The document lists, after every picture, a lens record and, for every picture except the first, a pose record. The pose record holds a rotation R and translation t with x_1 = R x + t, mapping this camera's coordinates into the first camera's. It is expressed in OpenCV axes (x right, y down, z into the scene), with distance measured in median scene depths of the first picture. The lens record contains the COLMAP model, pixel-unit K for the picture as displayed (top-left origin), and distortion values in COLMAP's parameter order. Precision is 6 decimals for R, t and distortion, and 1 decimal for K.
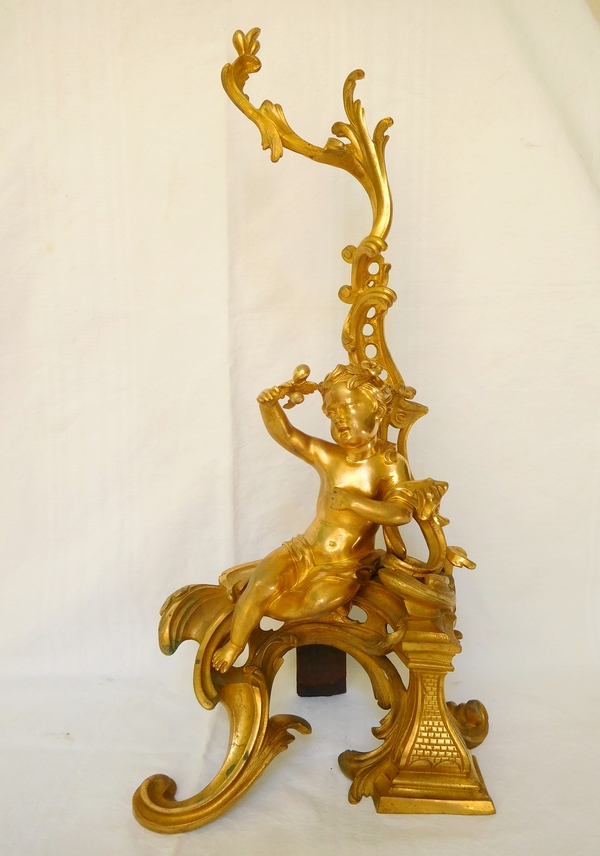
lens RADIAL K [[656.9, 0, 321.8], [0, 656.9, 434.1], [0, 0, 1]] dist [-0.007579, -0.002818]
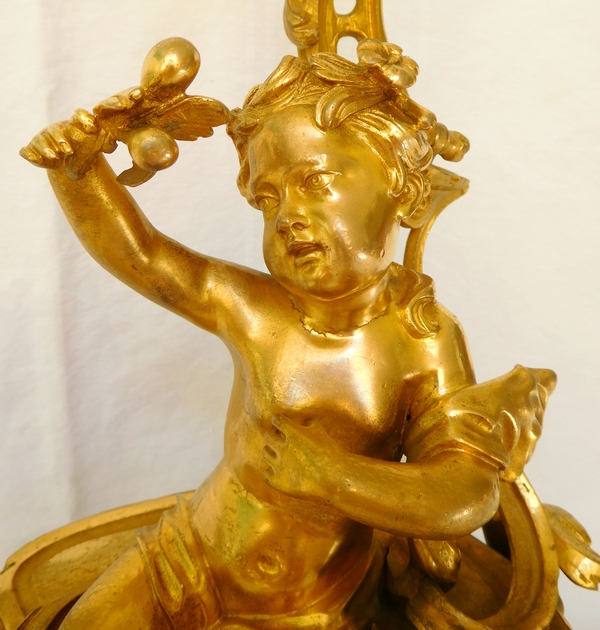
lens RADIAL K [[575.2, 0, 298.5], [0, 575.2, 228.1], [0, 0, 1]] dist [-0.010195, -0.014691]
pose [[0.993724, -0.001271, 0.111850, -0.002042], [-0.004477, 0.998682, 0.051130, -0.031308], [-0.111768, -0.051310, 0.992409, 0.691591]]
